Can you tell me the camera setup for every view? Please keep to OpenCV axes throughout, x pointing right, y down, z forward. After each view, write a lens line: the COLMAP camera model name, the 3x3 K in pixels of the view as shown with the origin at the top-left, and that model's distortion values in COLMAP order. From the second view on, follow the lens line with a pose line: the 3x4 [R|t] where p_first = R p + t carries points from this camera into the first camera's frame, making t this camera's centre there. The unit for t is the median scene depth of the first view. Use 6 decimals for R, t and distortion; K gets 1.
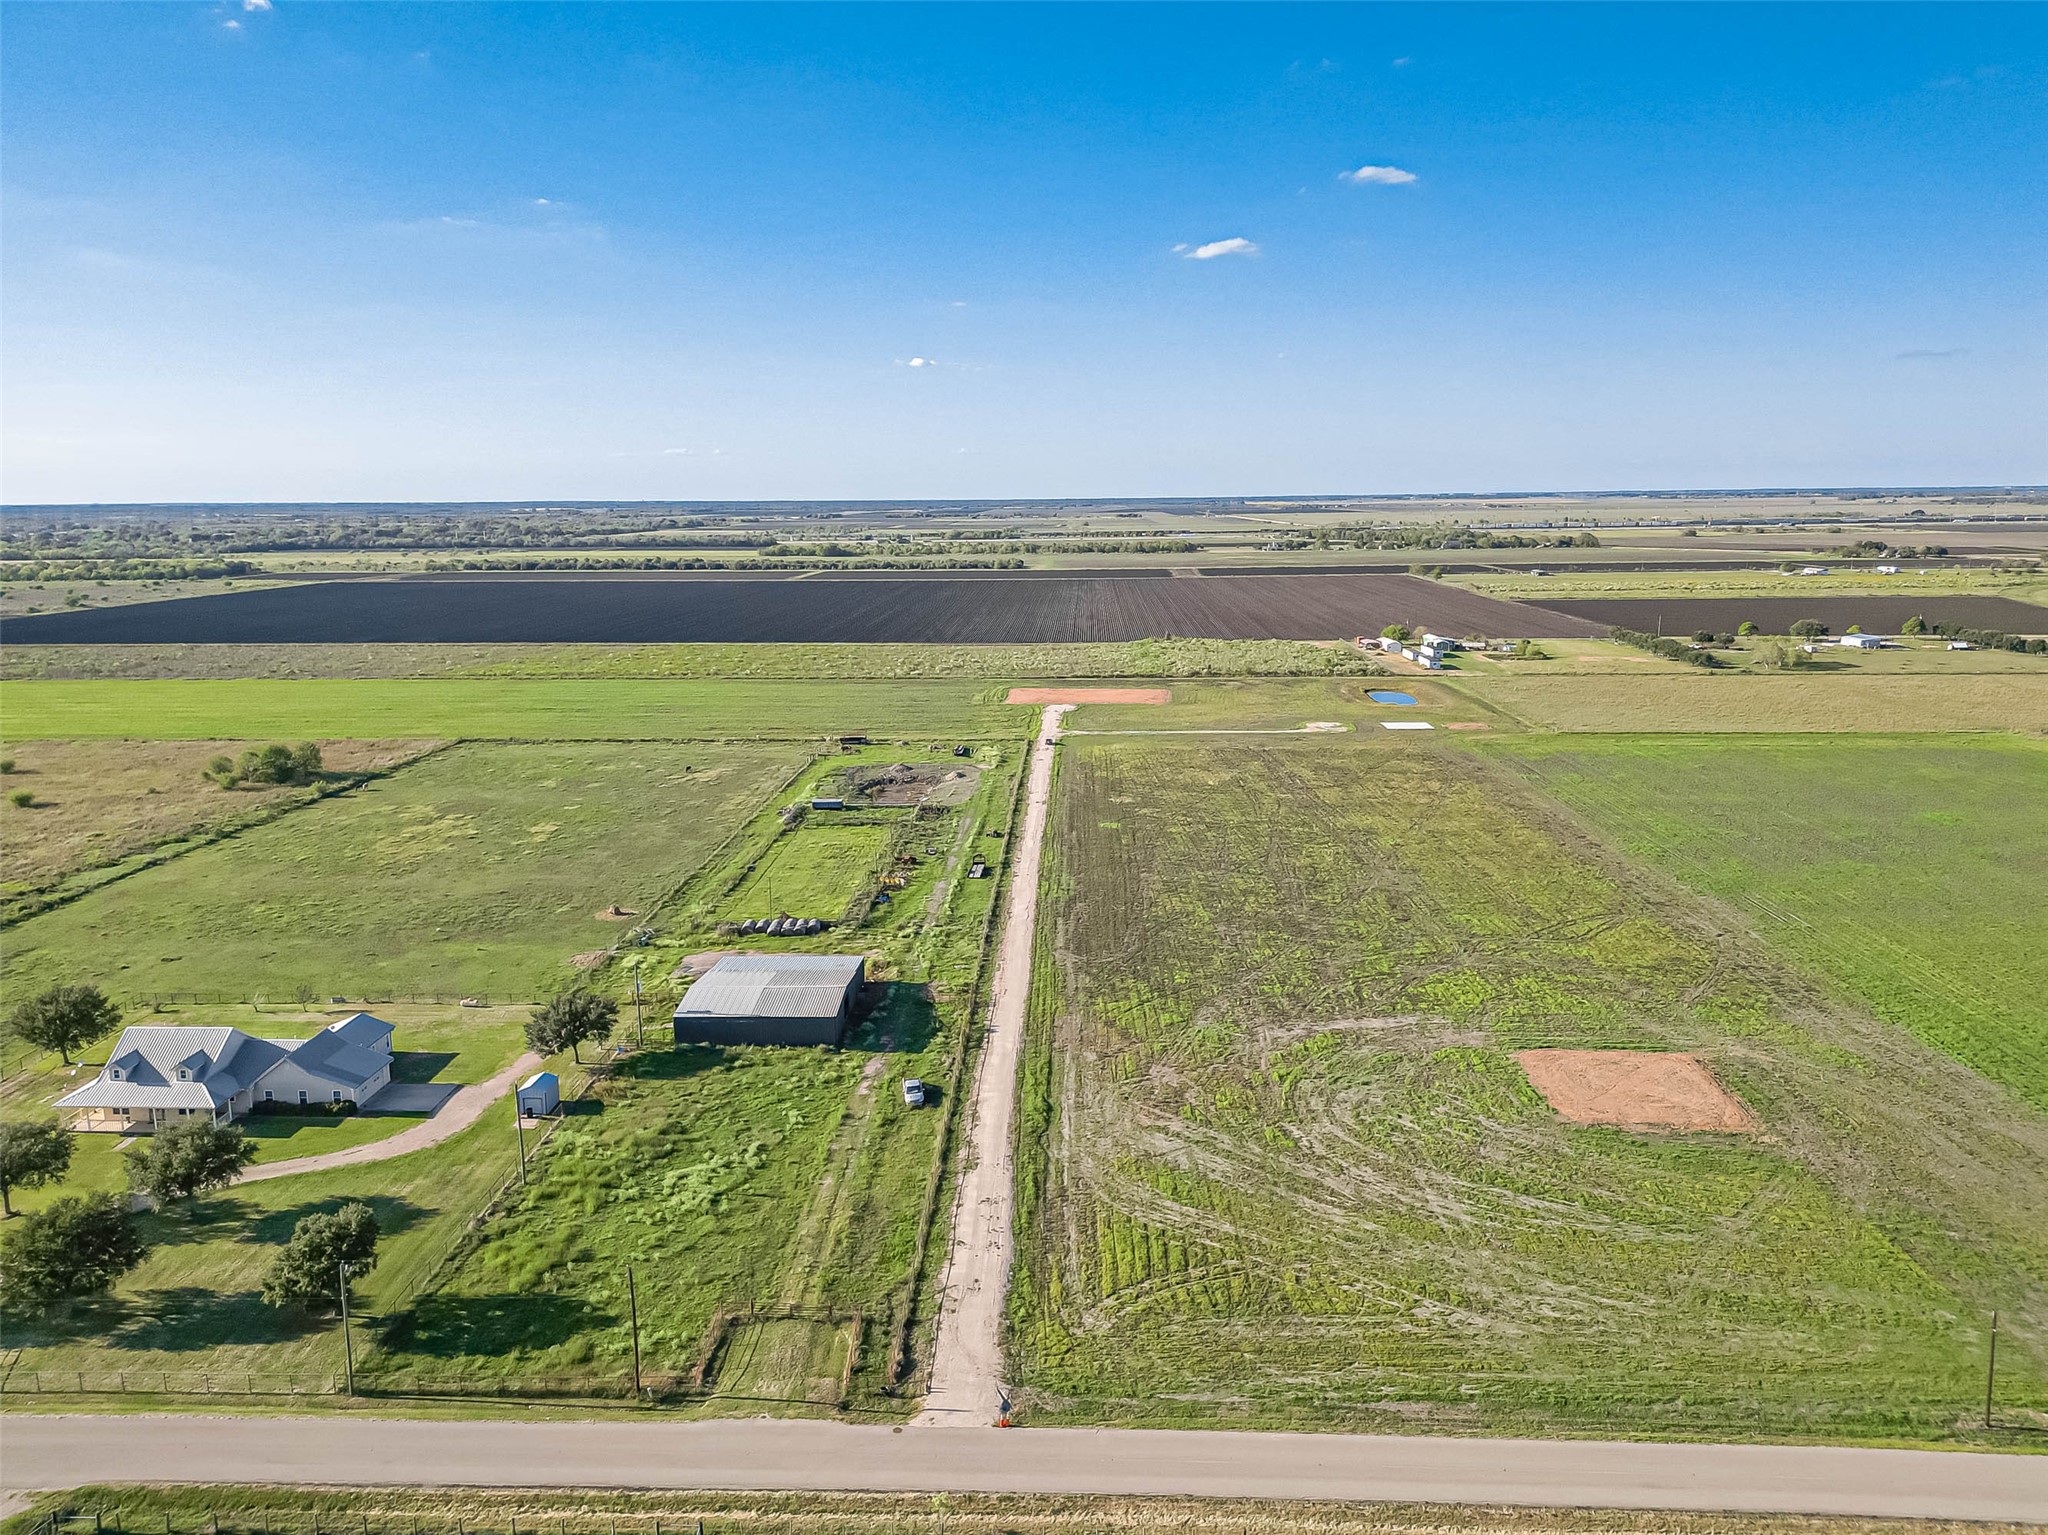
lens RADIAL K [[1441.7, 0, 970.0], [0, 1441.7, 768.7], [0, 0, 1]] dist [0.051756, 0.000007]
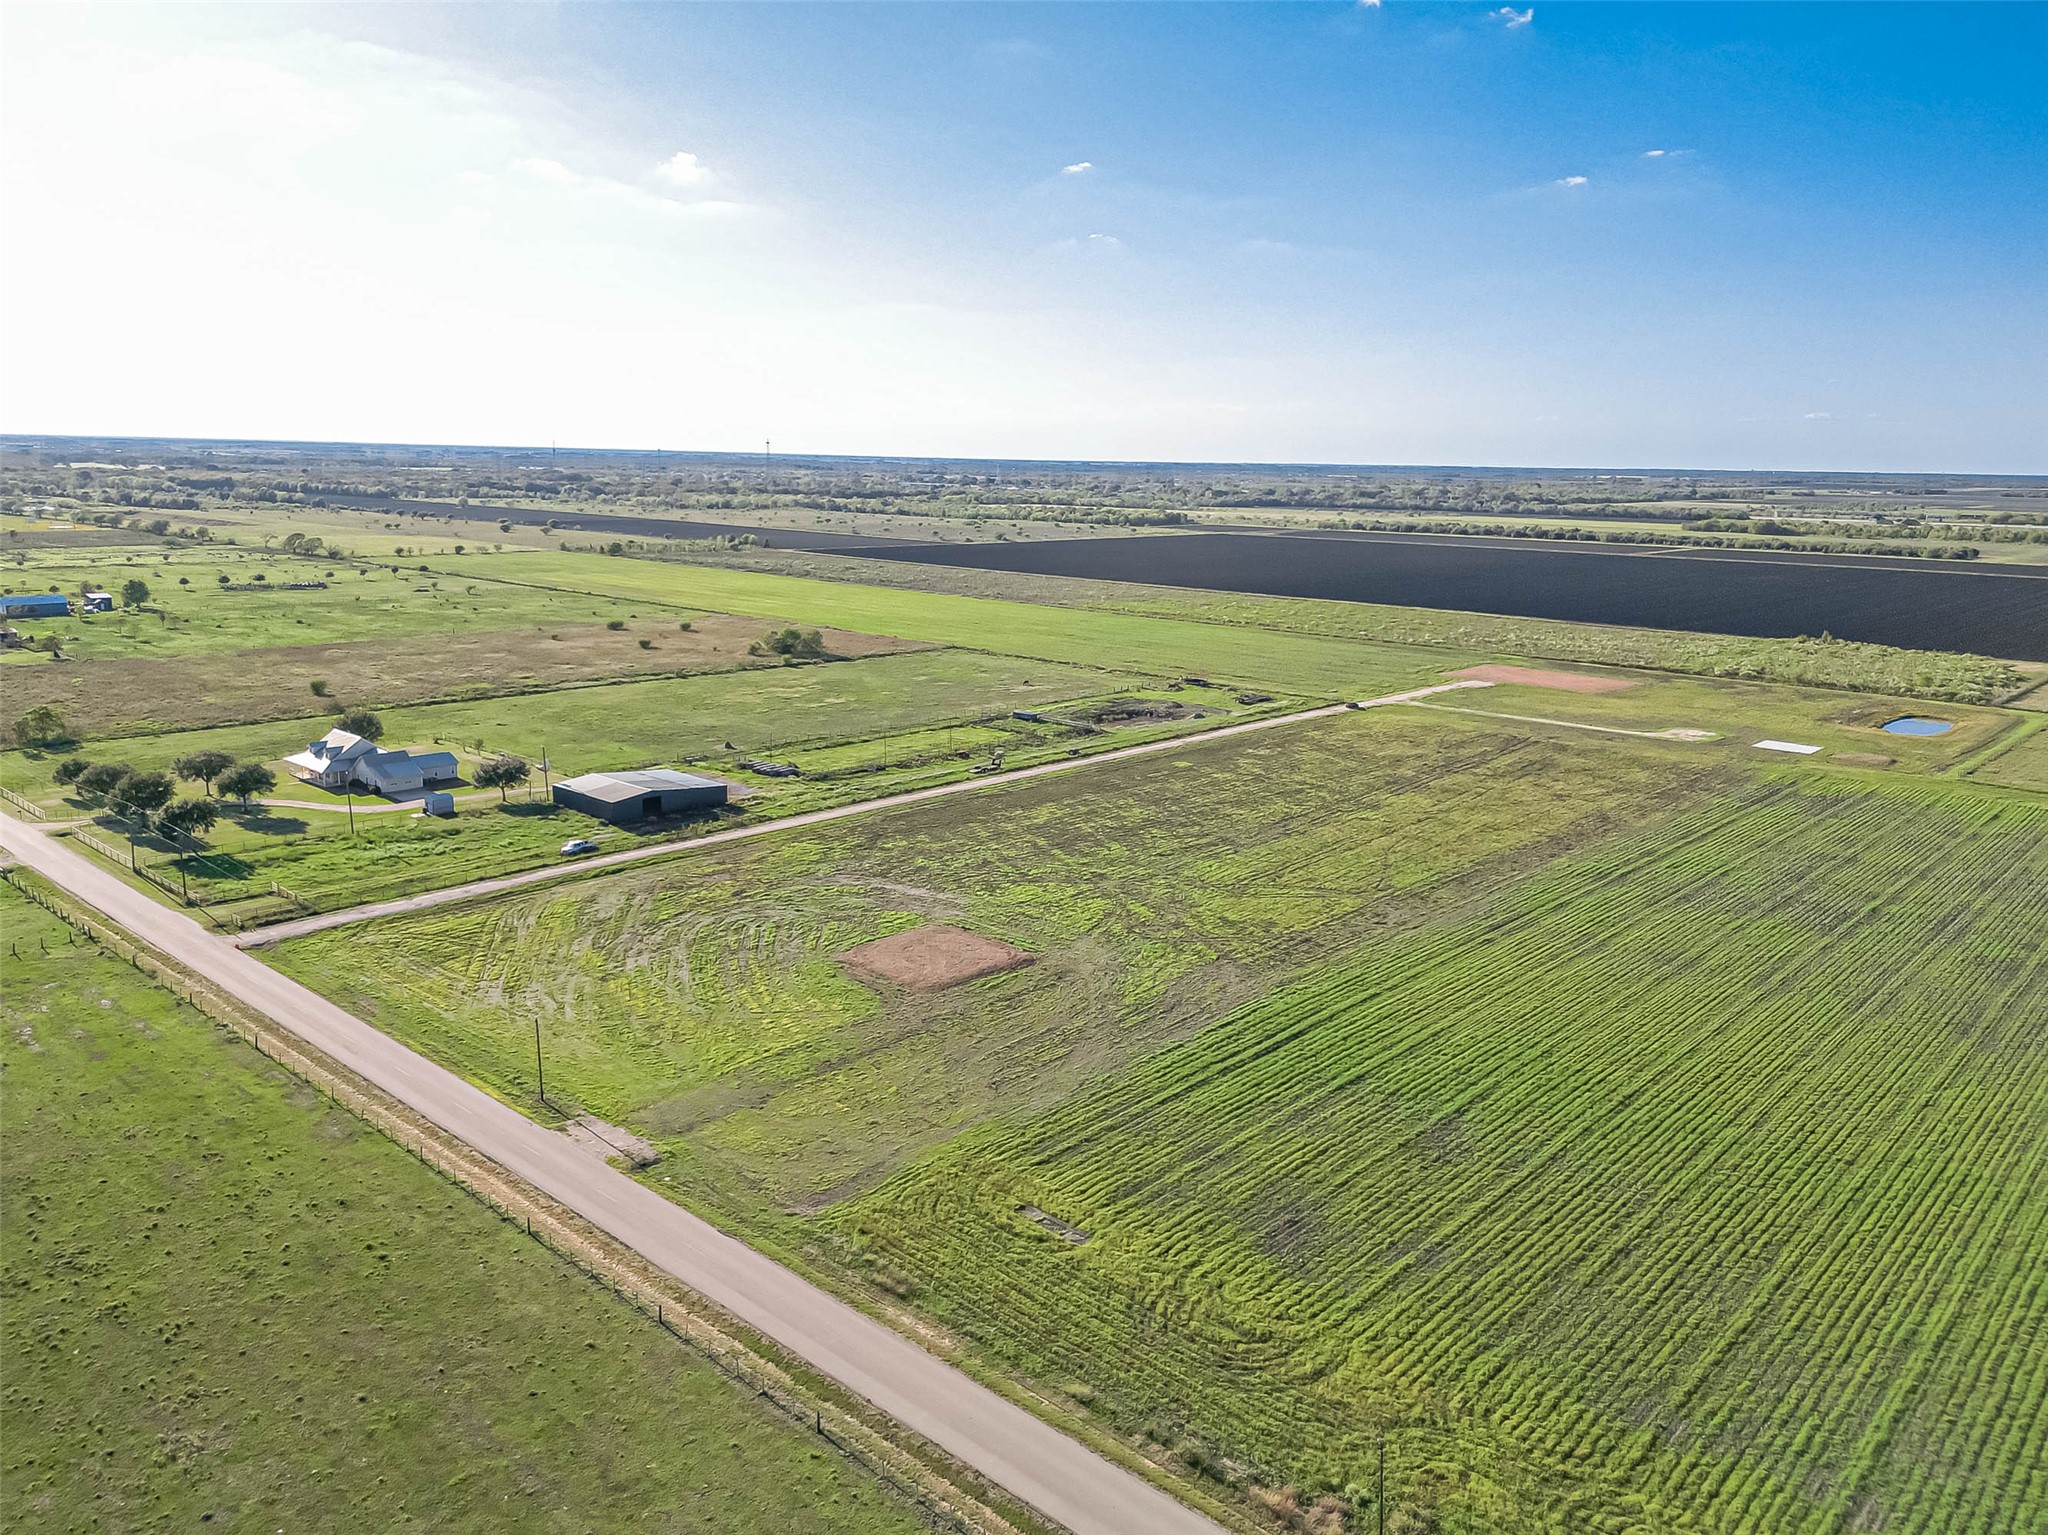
lens RADIAL K [[1441.7, 0, 970.0], [0, 1441.7, 768.7], [0, 0, 1]] dist [0.051756, 0.000007]
pose [[0.761329, 0.160633, -0.628152, 0.956914], [-0.146302, 0.986398, 0.074925, -0.021329], [0.631644, 0.034858, 0.774475, 0.081177]]
